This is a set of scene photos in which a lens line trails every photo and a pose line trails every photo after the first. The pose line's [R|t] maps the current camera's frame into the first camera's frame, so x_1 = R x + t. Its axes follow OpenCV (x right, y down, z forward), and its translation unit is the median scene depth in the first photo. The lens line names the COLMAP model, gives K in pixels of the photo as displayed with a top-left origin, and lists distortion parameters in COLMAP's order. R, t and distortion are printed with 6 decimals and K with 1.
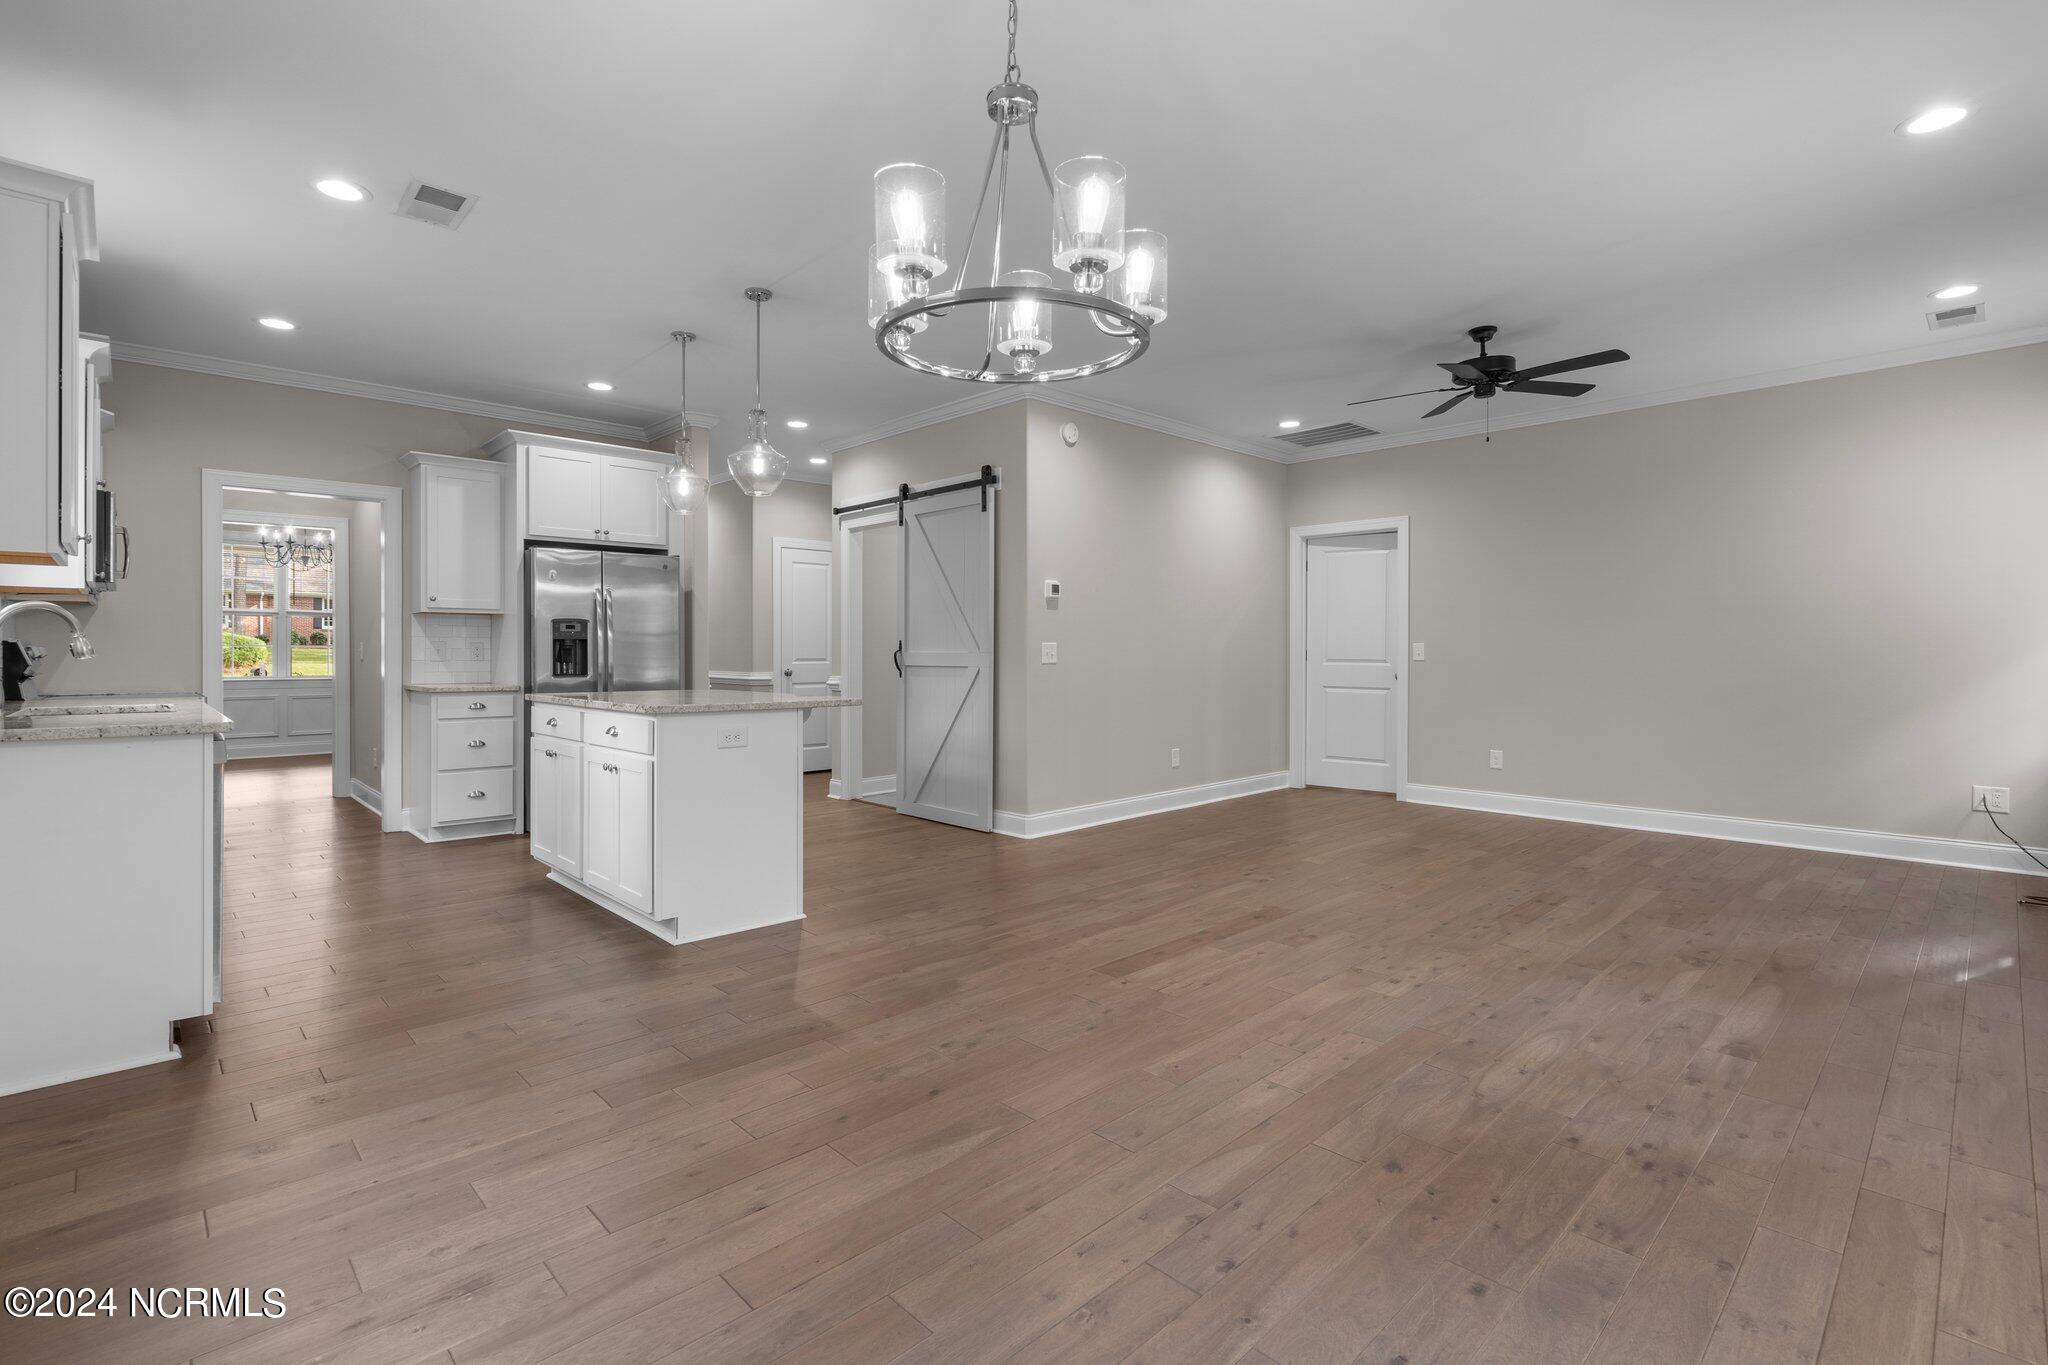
lens RADIAL K [[943.4, 0, 1034.2], [0, 943.4, 647.1], [0, 0, 1]] dist [-0.000851, -0.000205]
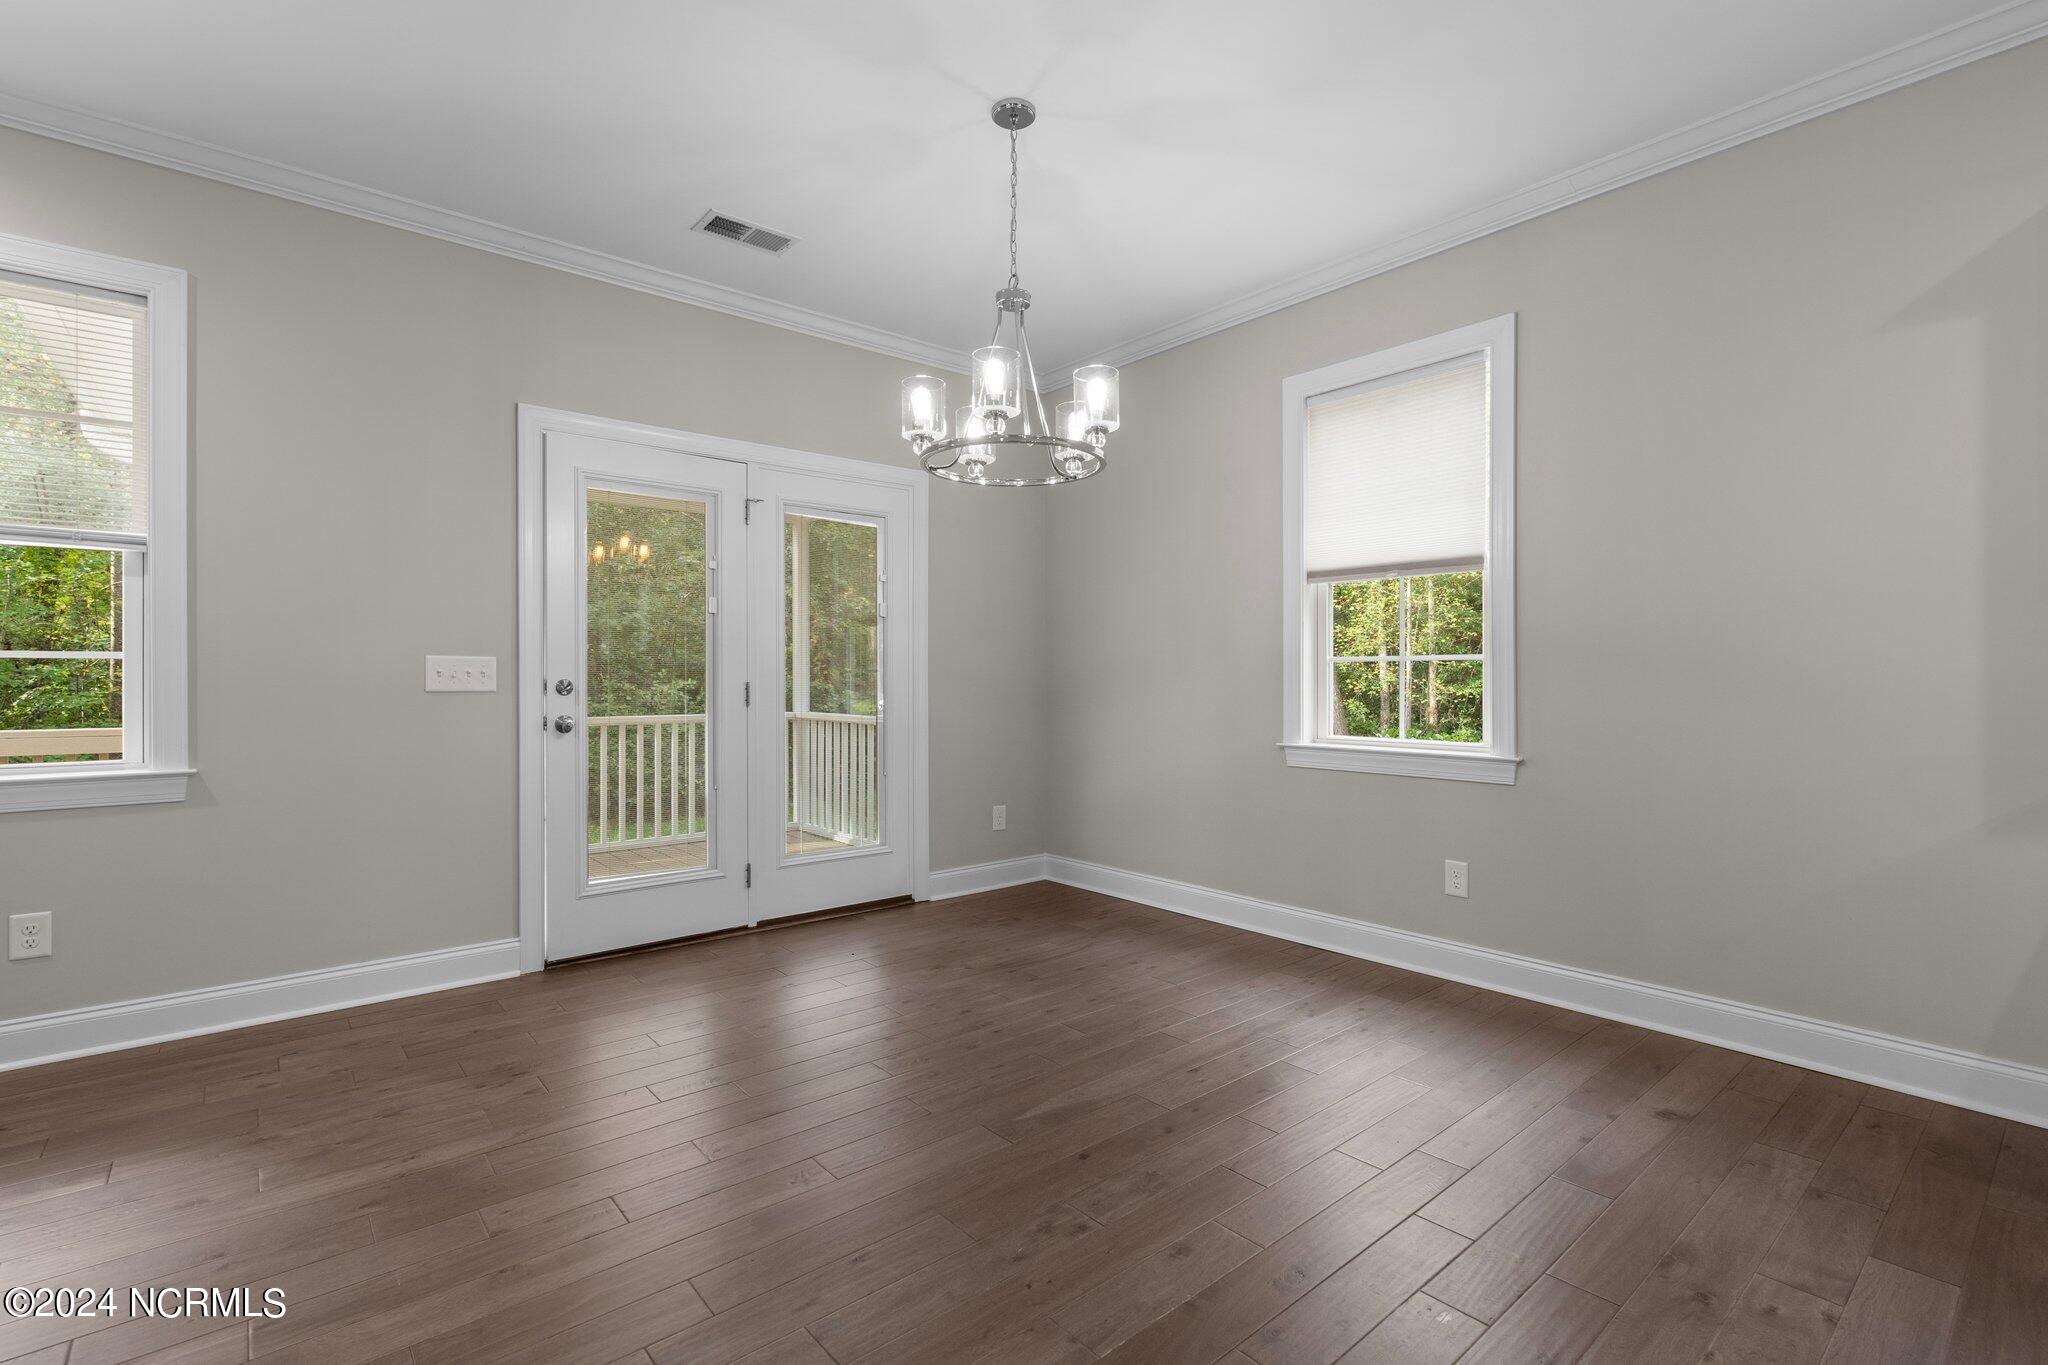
lens RADIAL K [[933.5, 0, 1024.0], [0, 933.5, 682.5], [0, 0, 1]] dist [0.000271, 0.000747]
pose [[-0.997041, -0.000564, 0.076875, -0.062247], [-0.000922, 0.999989, -0.004615, 0.008854], [-0.076872, -0.004672, -0.997030, 1.013028]]
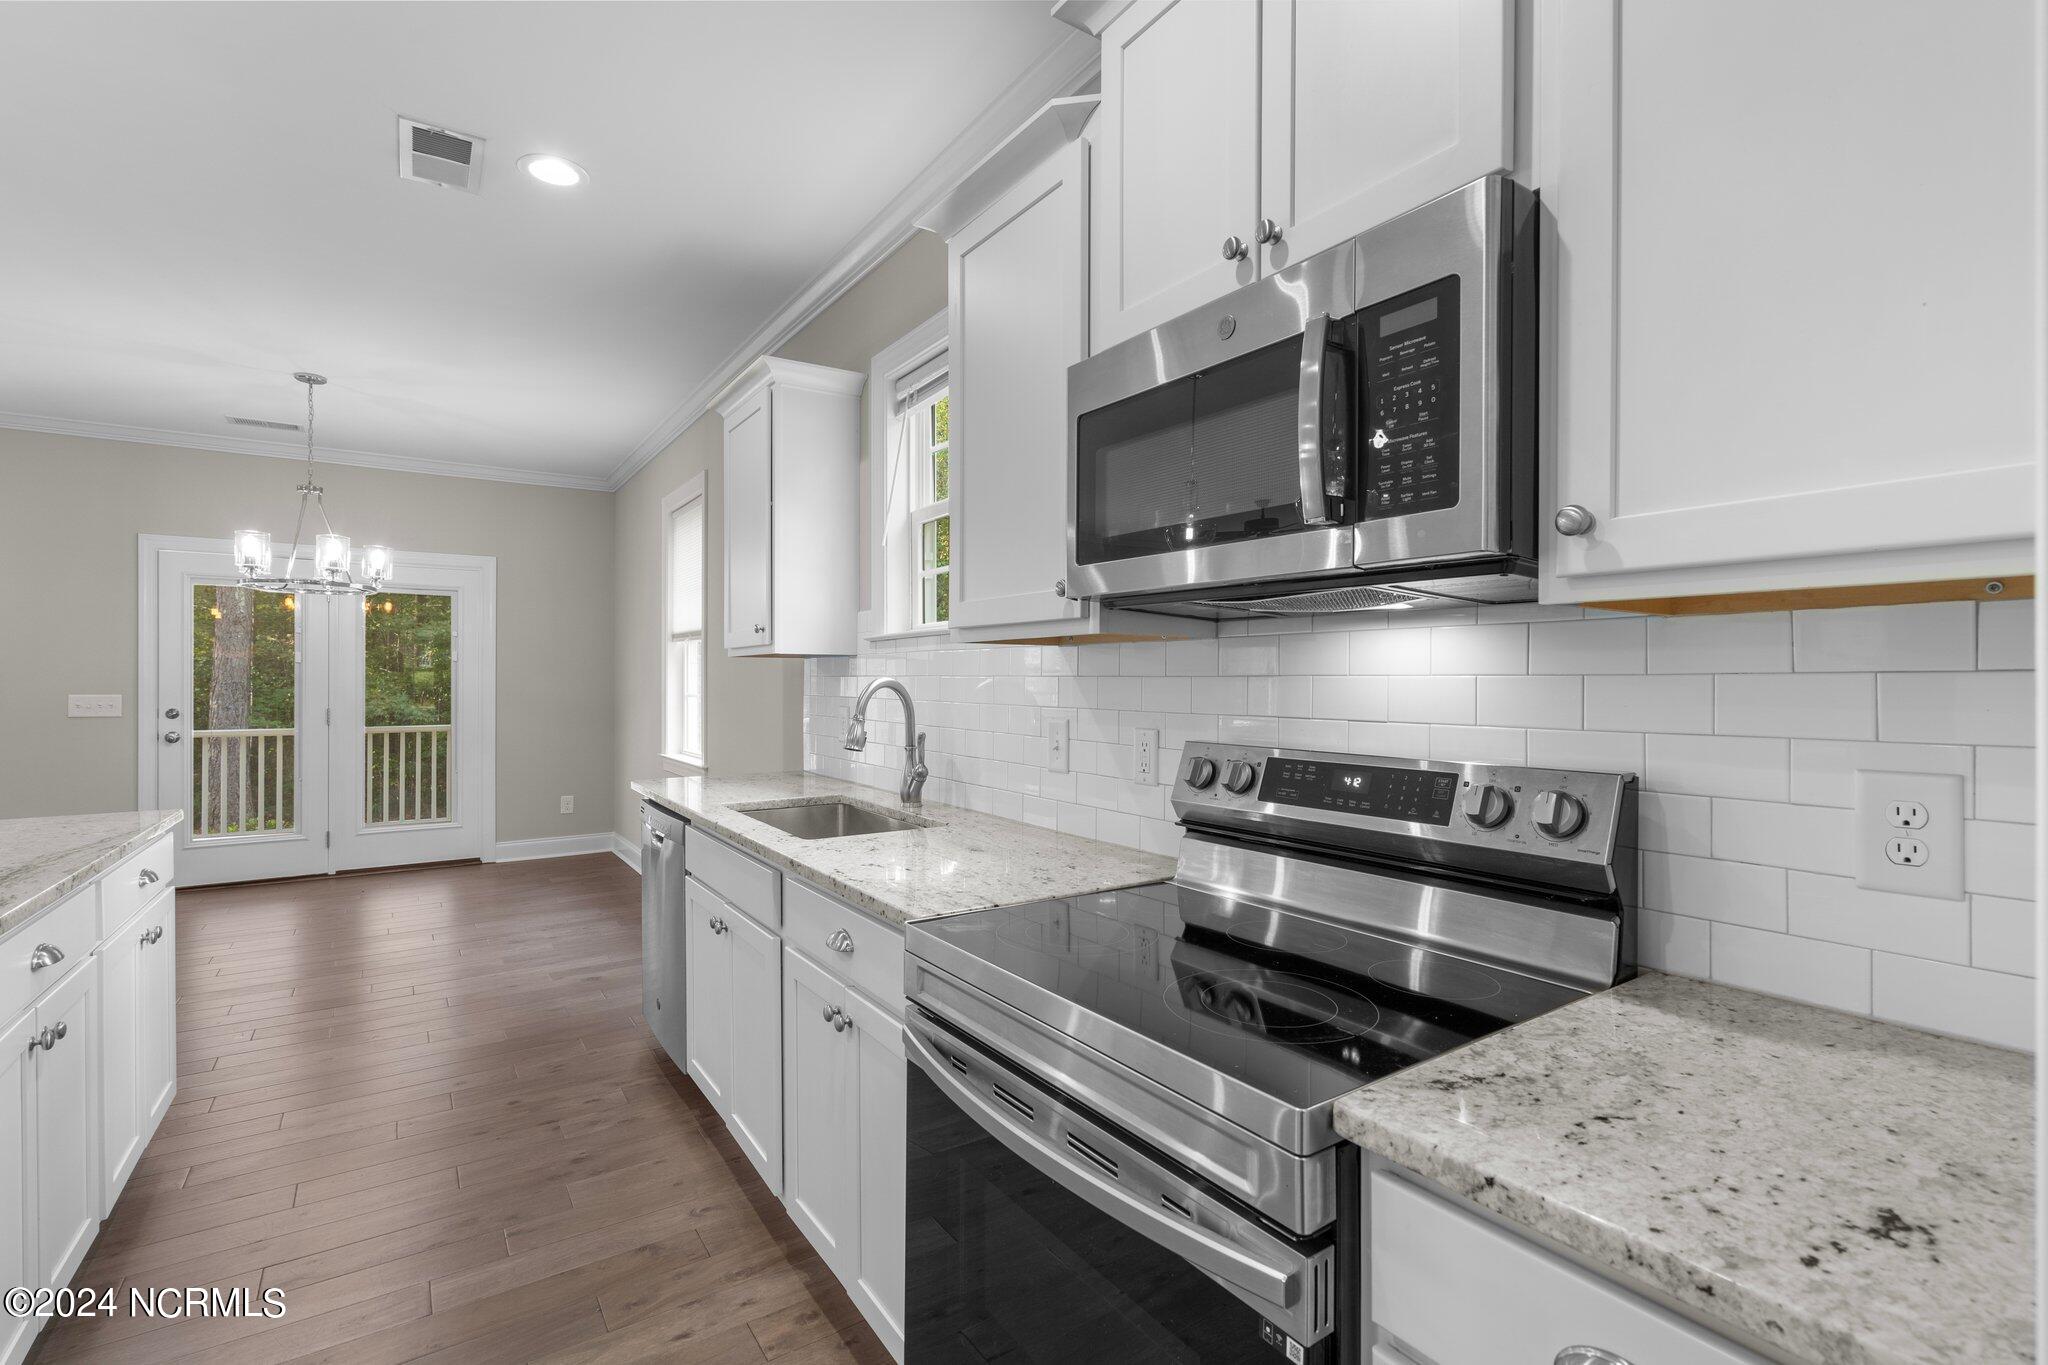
lens RADIAL K [[924.1, 0, 1022.5], [0, 924.1, 680.7], [0, 0, 1]] dist [-0.000668, -0.000131]
pose [[-0.983776, -0.001600, 0.179393, -0.936169], [-0.002632, 0.999981, -0.005510, -0.030019], [-0.179381, -0.005893, -0.983762, 1.251957]]
